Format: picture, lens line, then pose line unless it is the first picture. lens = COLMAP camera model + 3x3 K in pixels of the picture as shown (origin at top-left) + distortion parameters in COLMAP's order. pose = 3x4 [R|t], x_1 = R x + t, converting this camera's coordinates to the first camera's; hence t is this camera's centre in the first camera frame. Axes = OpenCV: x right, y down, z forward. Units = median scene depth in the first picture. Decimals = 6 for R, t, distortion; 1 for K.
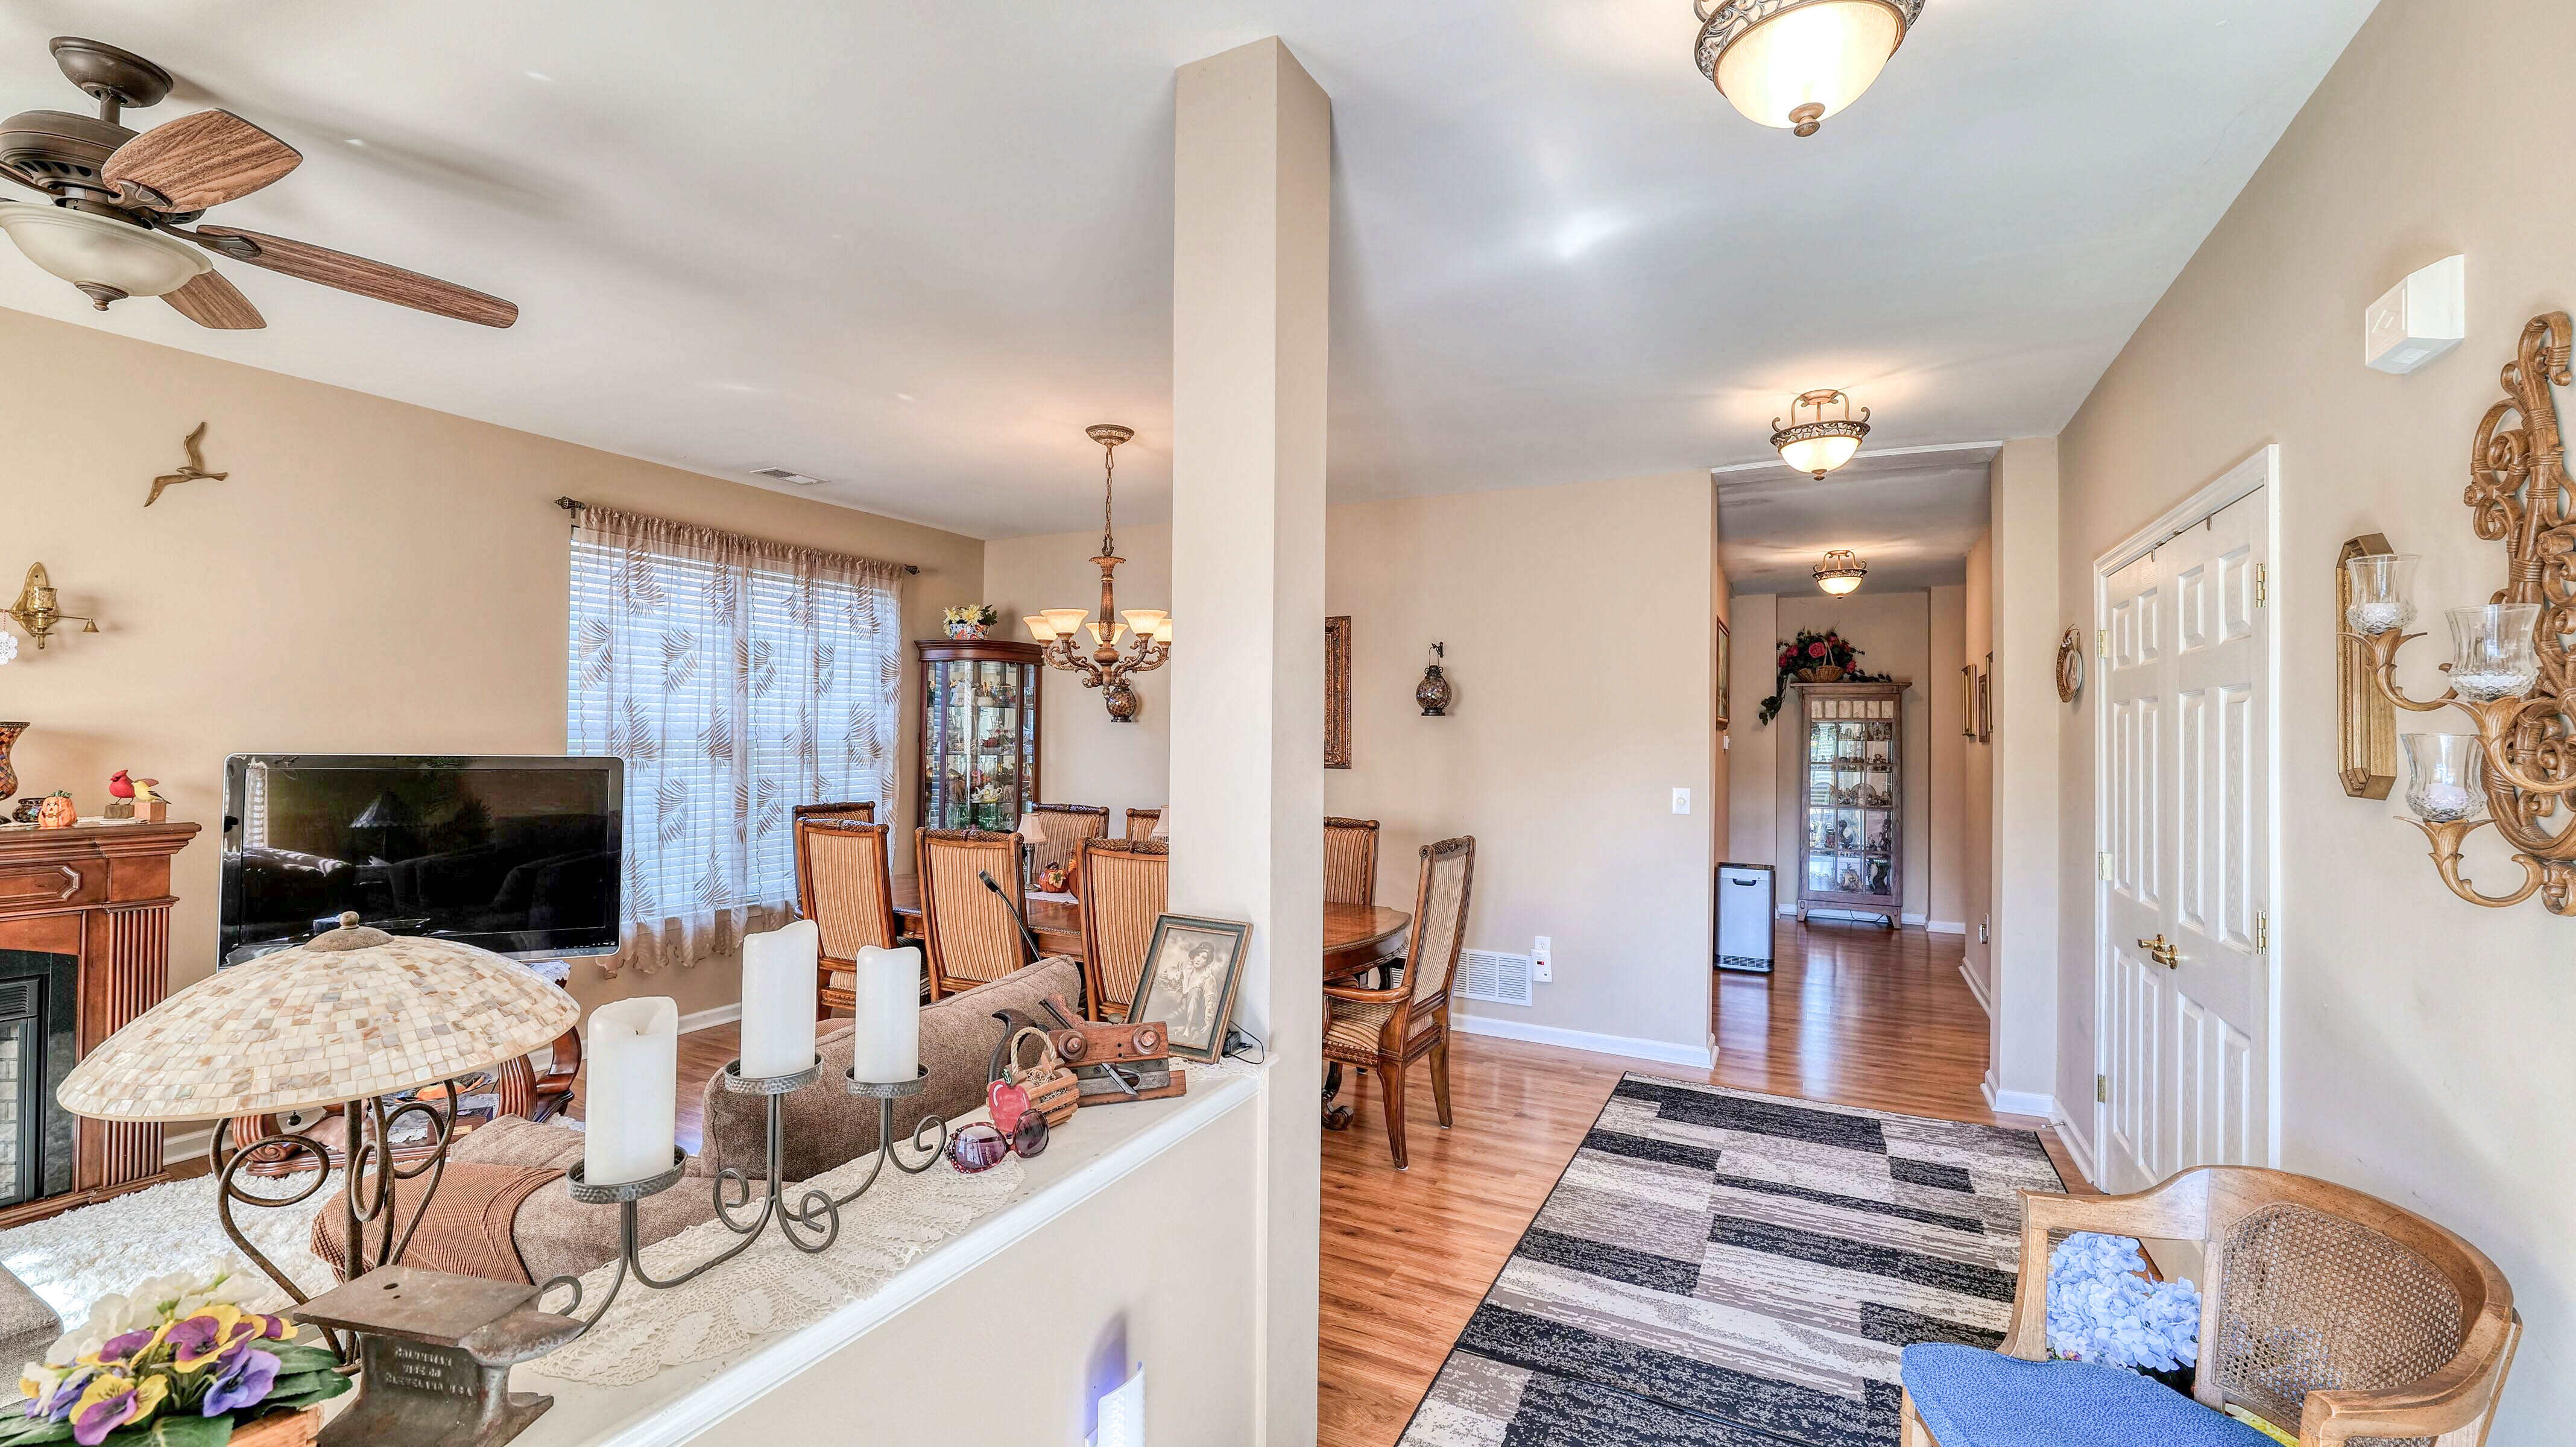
lens RADIAL K [[1048.9, 0, 1272.2], [0, 1048.9, 720.0], [0, 0, 1]] dist [-0.011235, 0.000630]
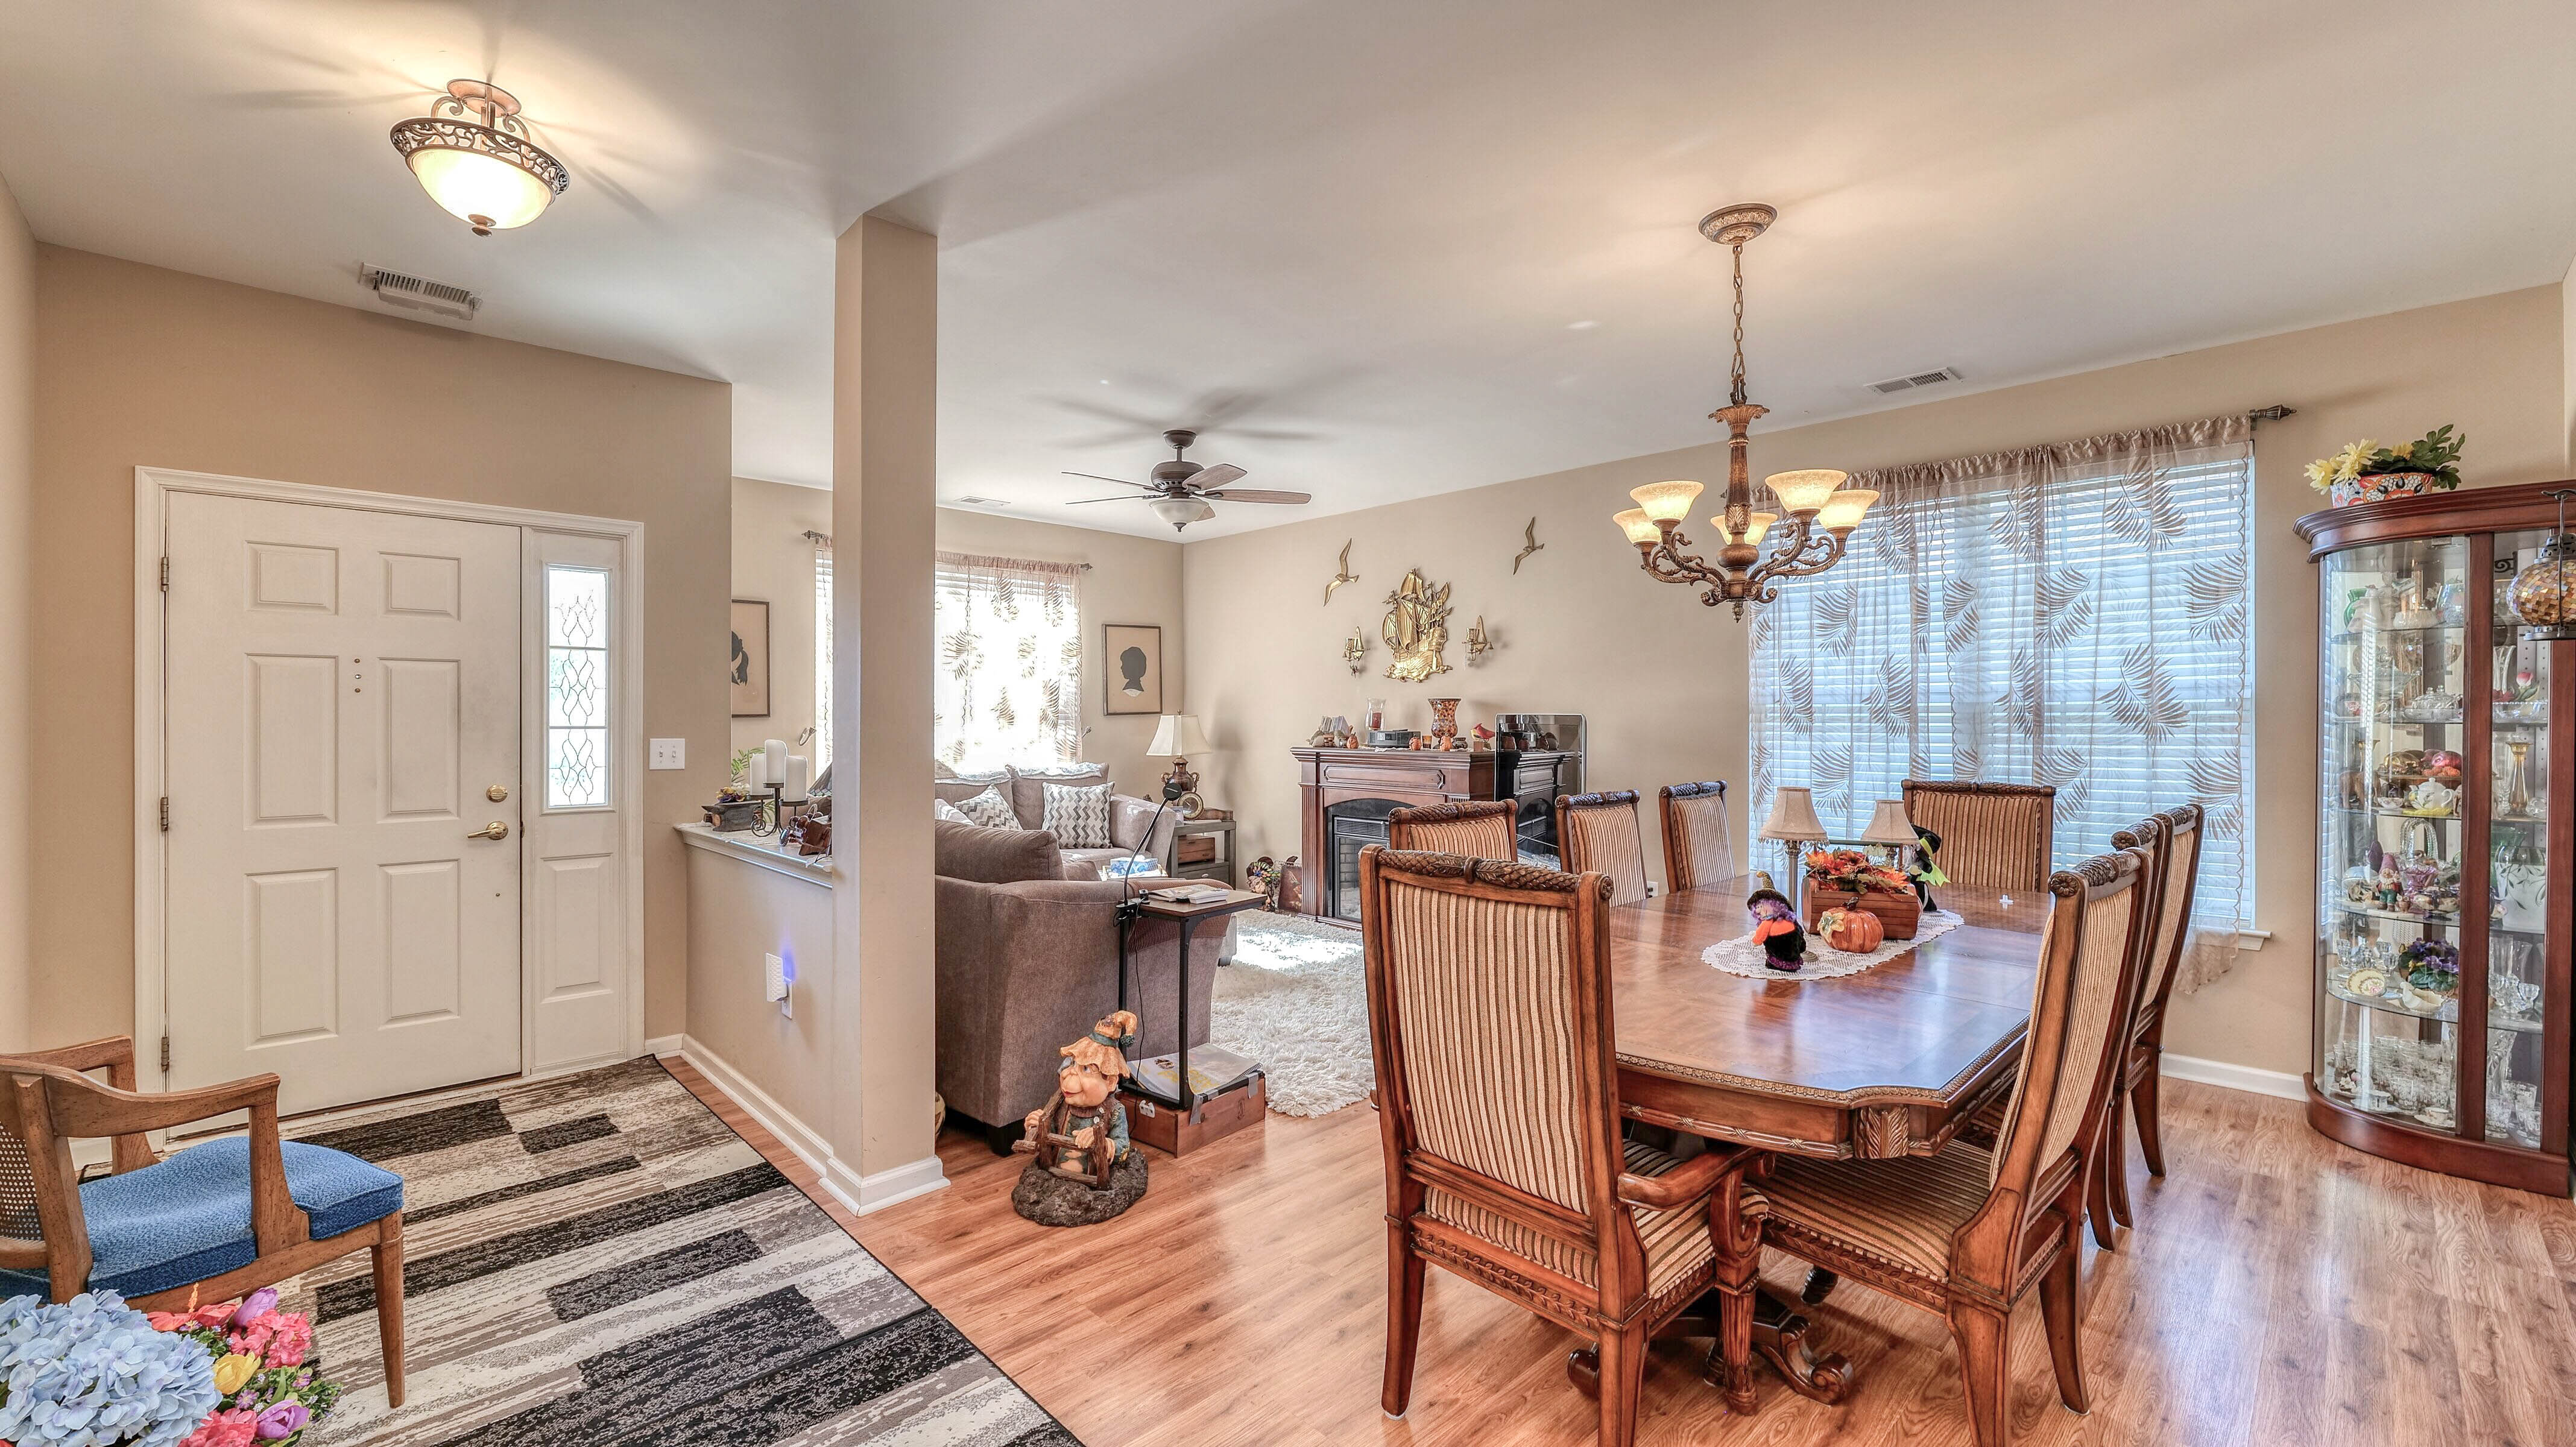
lens RADIAL K [[1048.9, 0, 1282.2], [0, 1048.9, 721.8], [0, 0, 1]] dist [-0.011235, 0.000630]
pose [[-0.324132, -0.009976, -0.945959, 0.676555], [0.011488, 0.999829, -0.014481, 0.060953], [0.945942, -0.015560, -0.323962, 1.125272]]
